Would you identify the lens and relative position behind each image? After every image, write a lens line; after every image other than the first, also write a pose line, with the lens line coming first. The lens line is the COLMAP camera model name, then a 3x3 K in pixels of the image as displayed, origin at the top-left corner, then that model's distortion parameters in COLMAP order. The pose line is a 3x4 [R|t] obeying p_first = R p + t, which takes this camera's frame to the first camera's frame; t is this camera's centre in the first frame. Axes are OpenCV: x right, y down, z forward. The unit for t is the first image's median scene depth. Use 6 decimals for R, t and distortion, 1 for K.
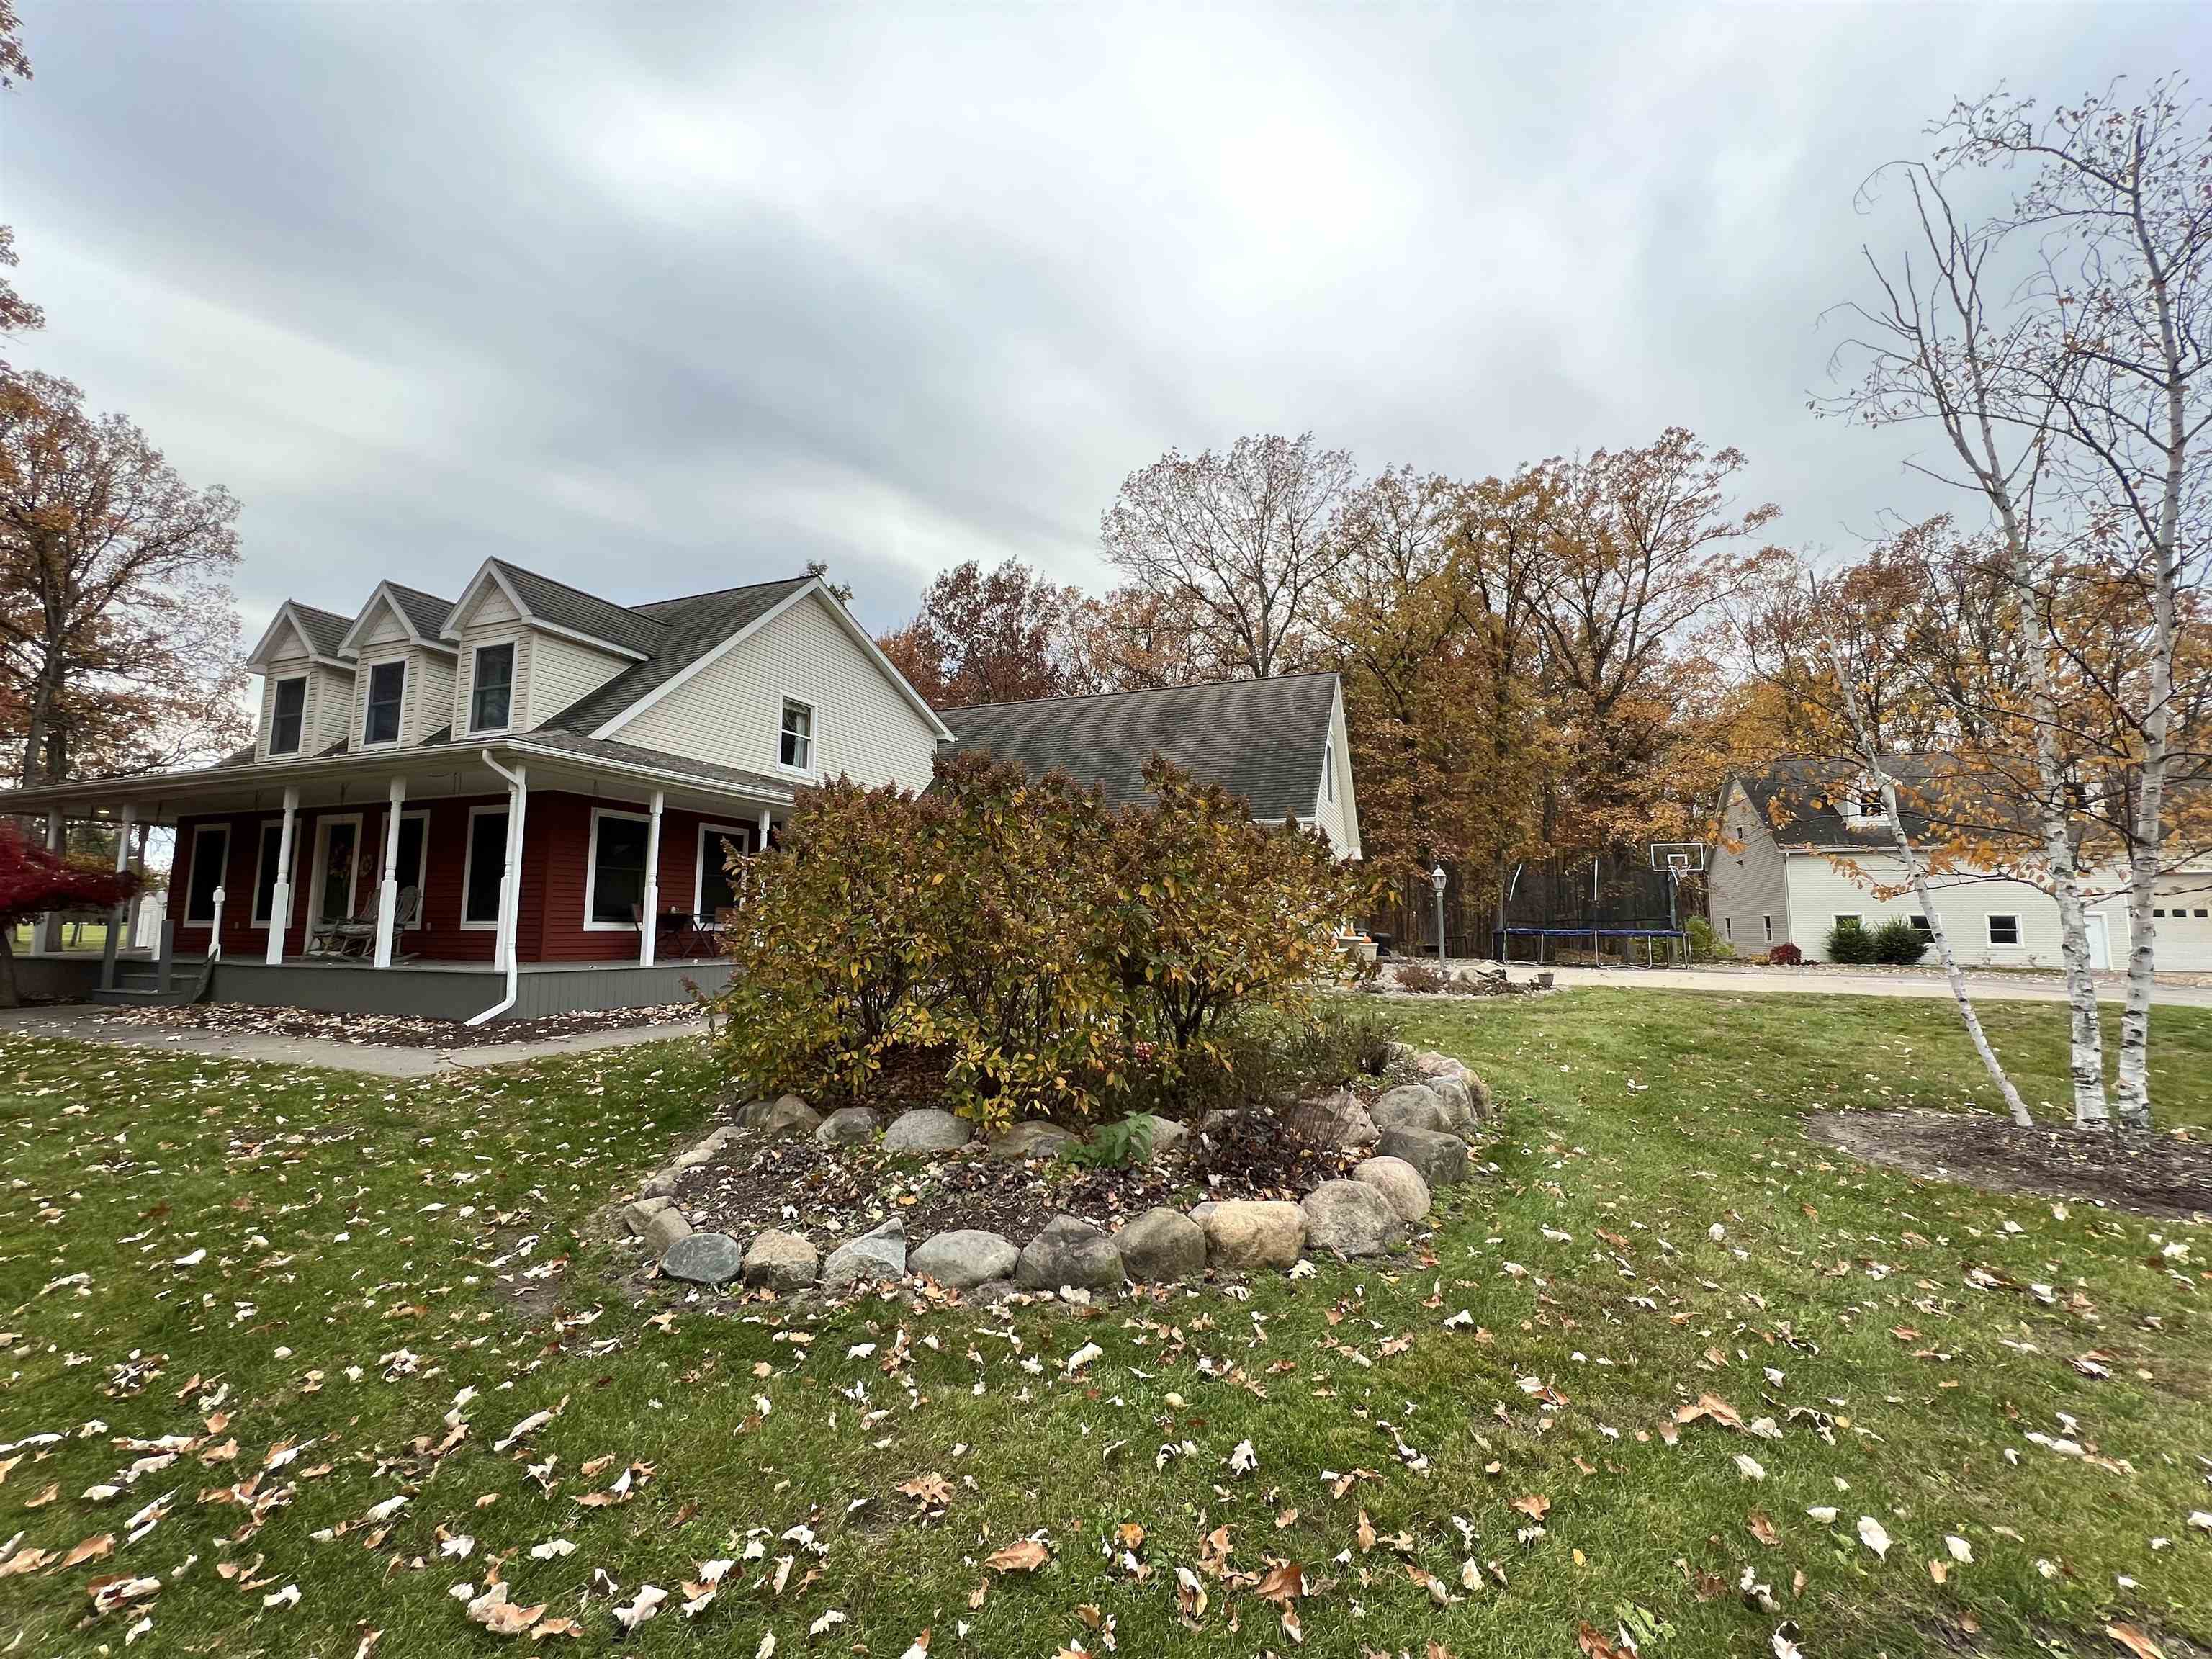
lens RADIAL K [[885.9, 0, 1101.9], [0, 885.9, 846.7], [0, 0, 1]] dist [-0.006359, 0.001450]
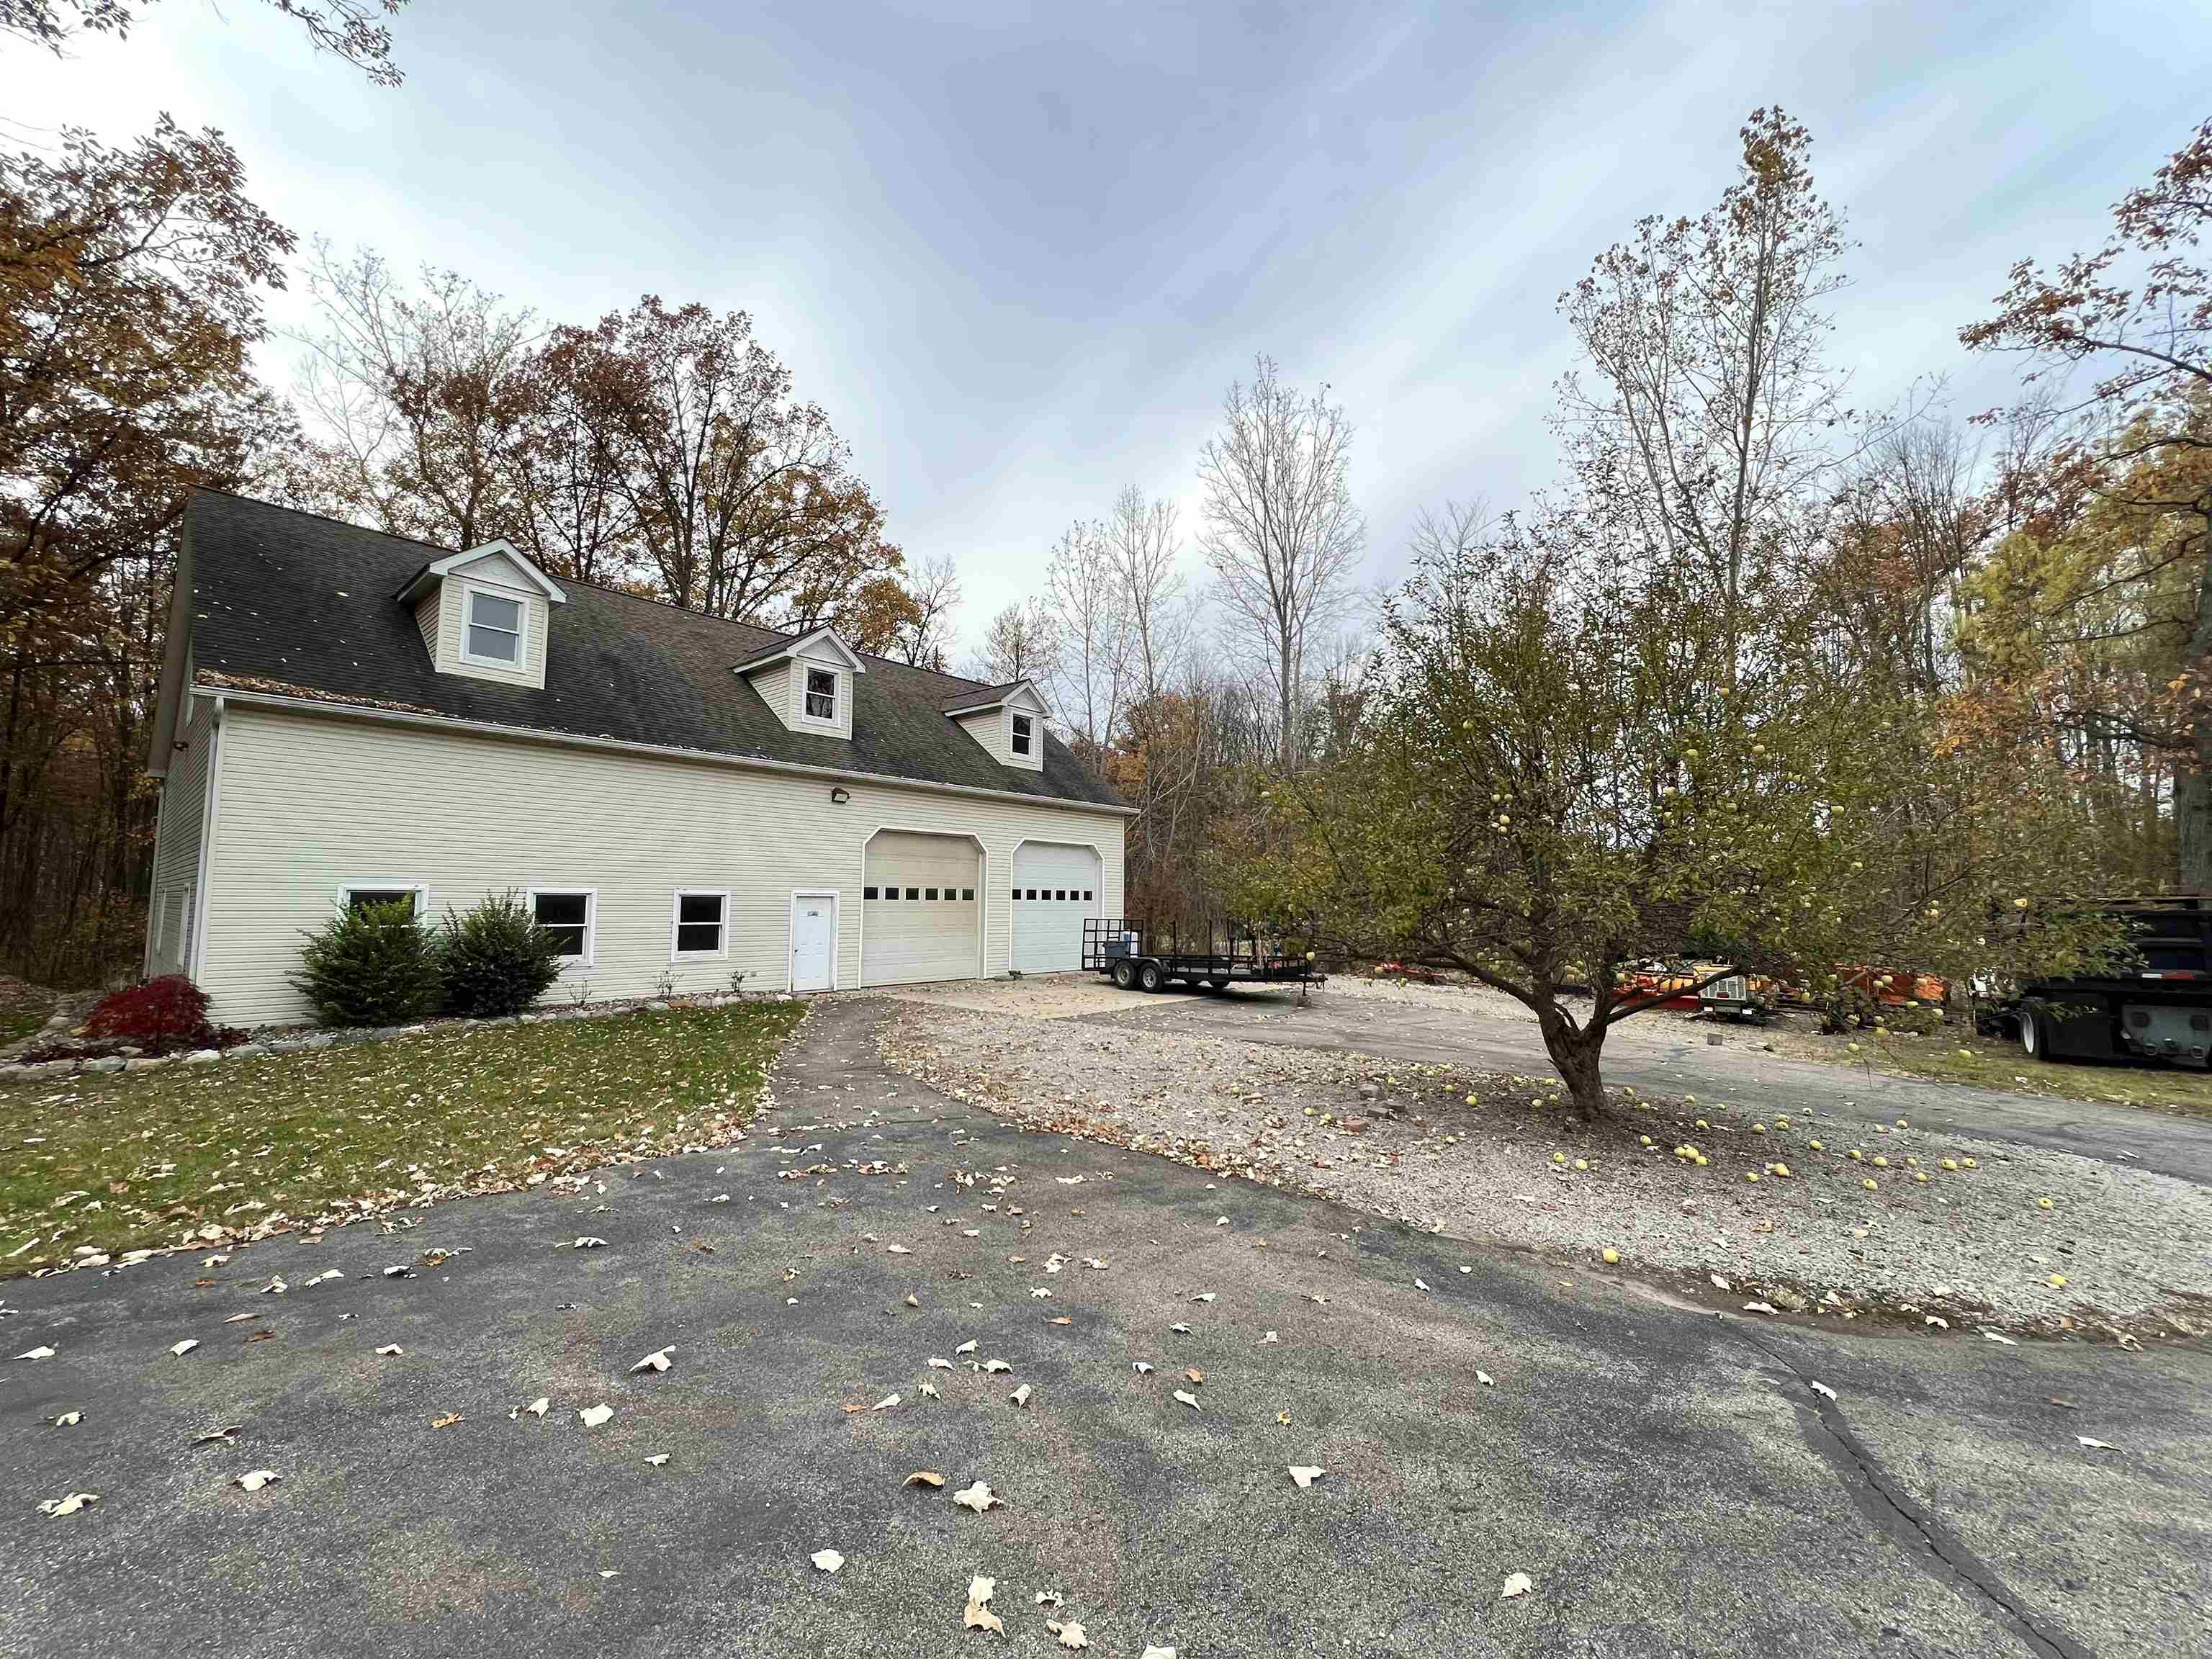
lens RADIAL K [[885.9, 0, 1105.0], [0, 885.9, 832.4], [0, 0, 1]] dist [-0.006359, 0.001450]
pose [[0.329728, 0.069562, 0.941510, 0.624459], [-0.089484, 0.995095, -0.042182, 0.044401], [-0.939826, -0.070342, 0.334335, 0.621872]]
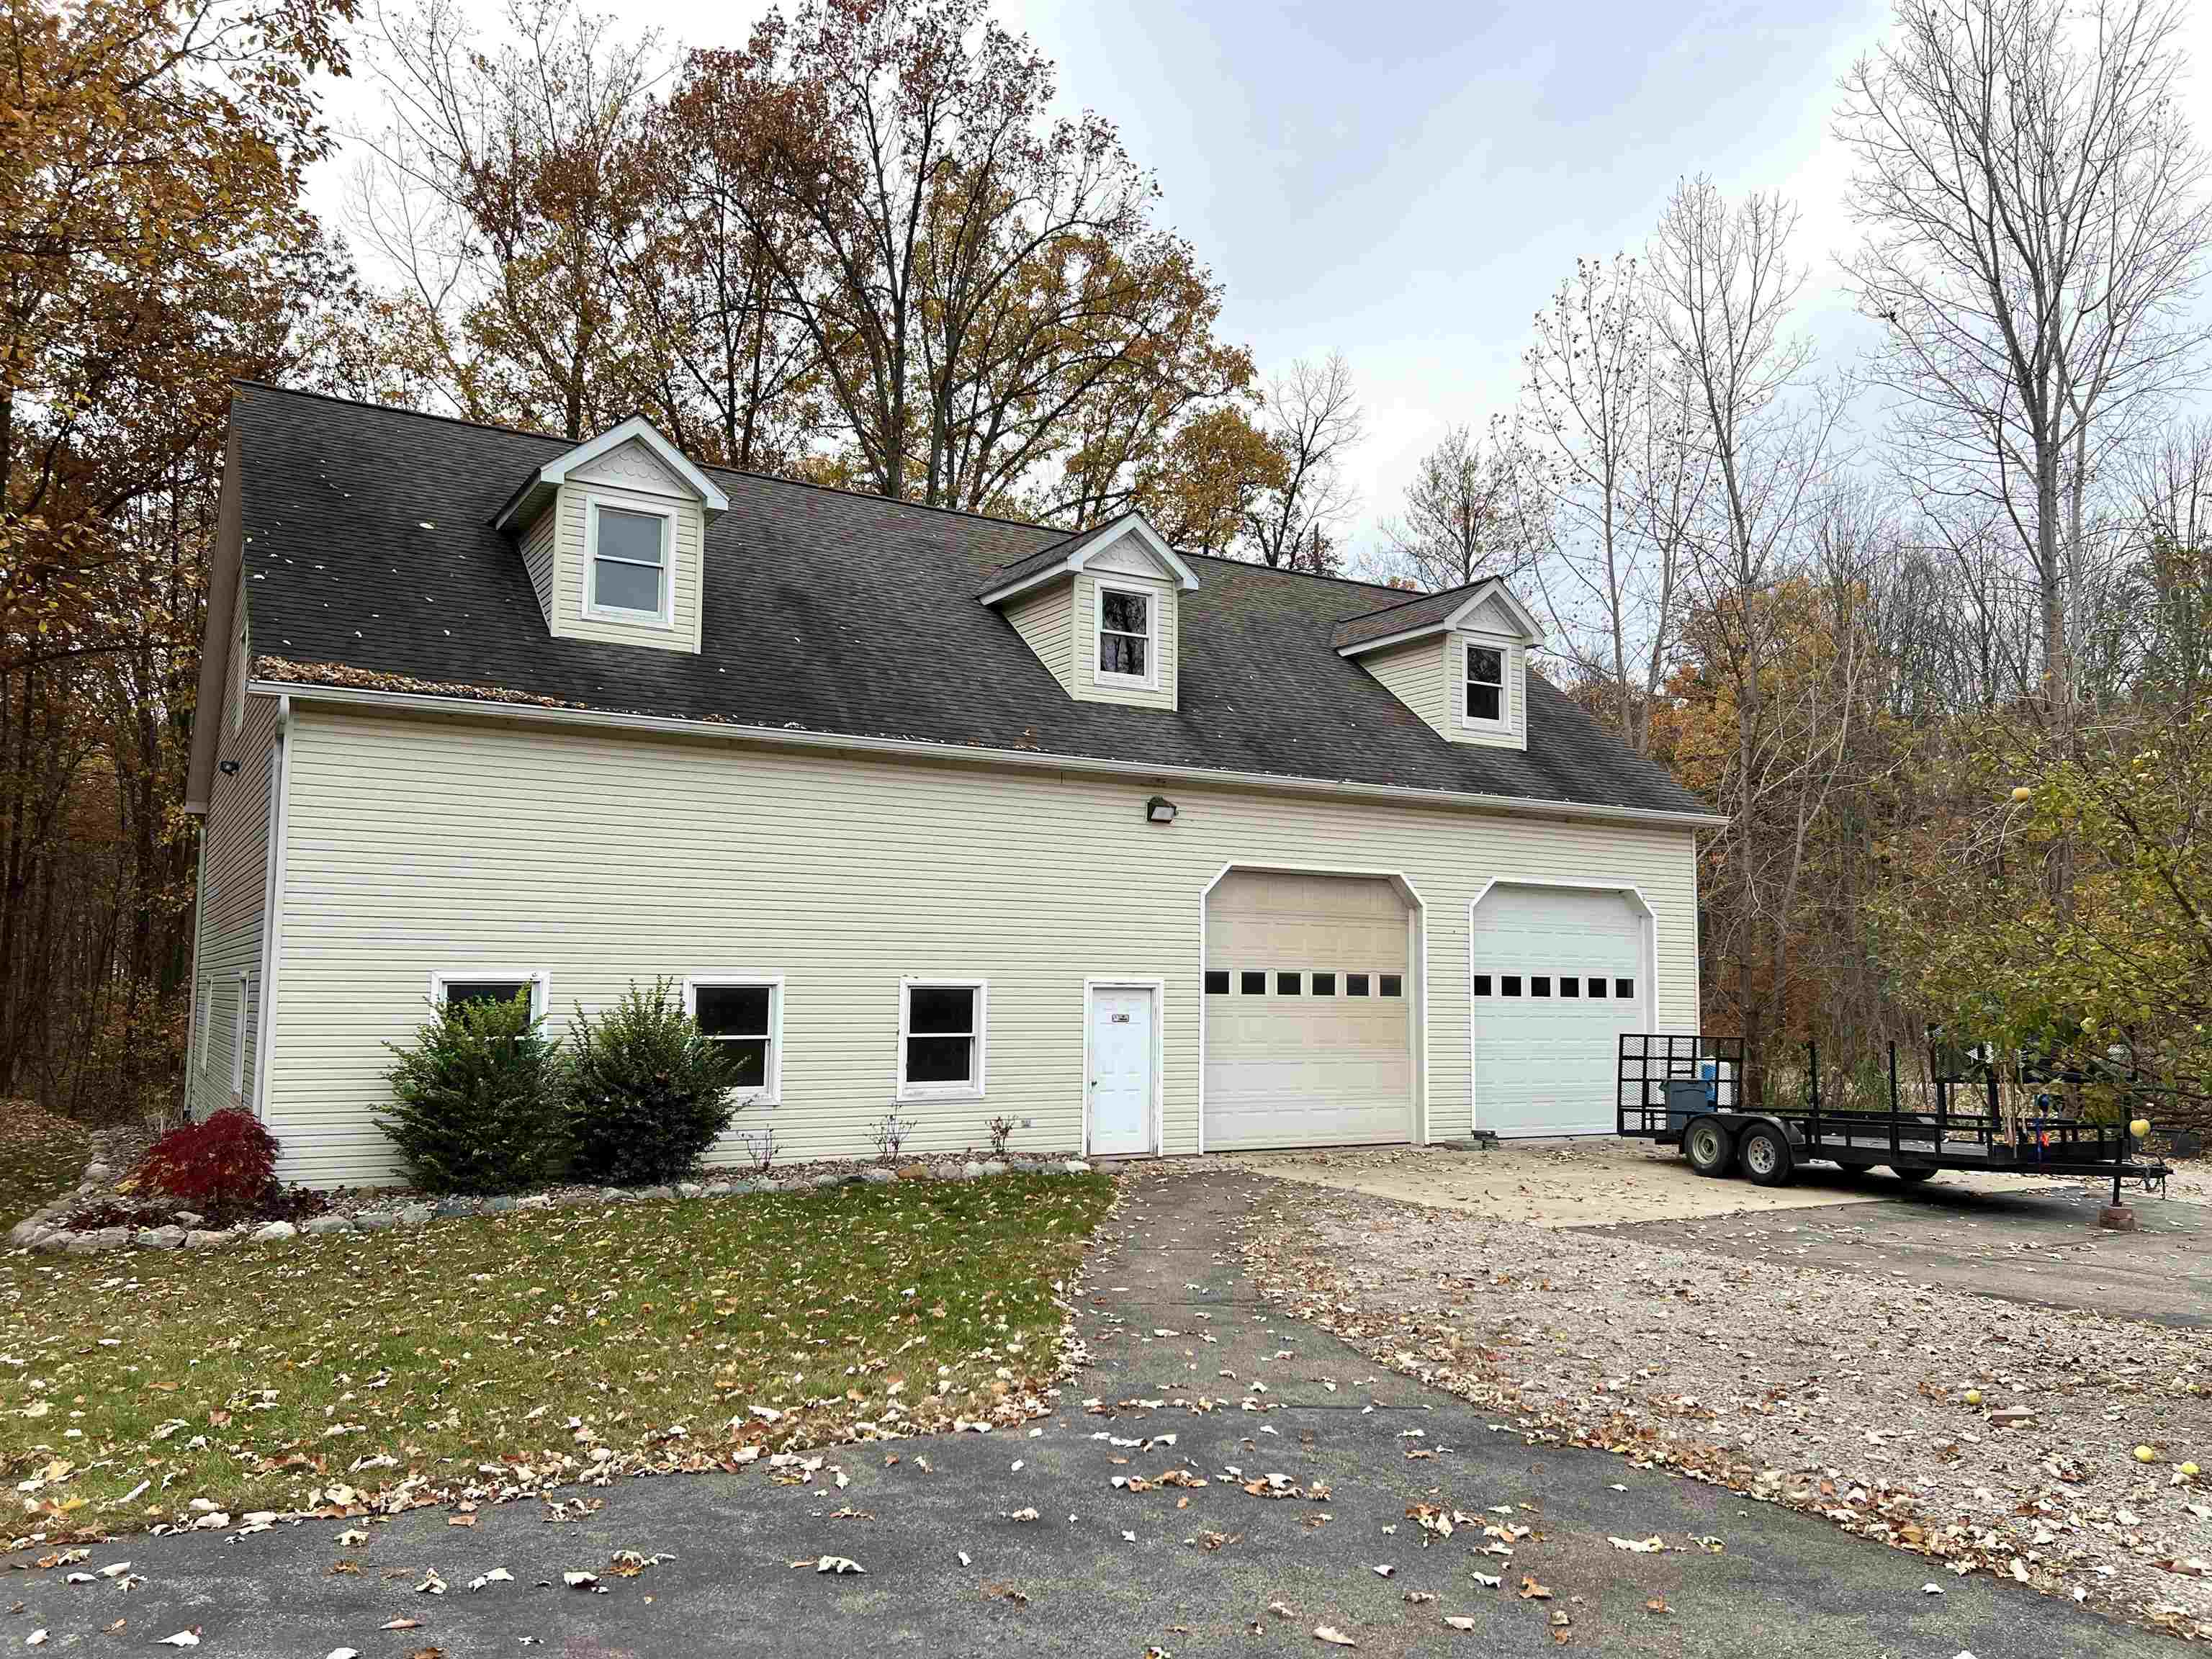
lens RADIAL K [[1667.4, 0, 1112.5], [0, 1667.4, 837.0], [0, 0, 1]] dist [0.044941, -0.048931]
pose [[0.600315, 0.071611, 0.796551, 0.611453], [-0.078325, 0.996460, -0.030554, 0.041660], [-0.795919, -0.044048, 0.603798, 0.623101]]
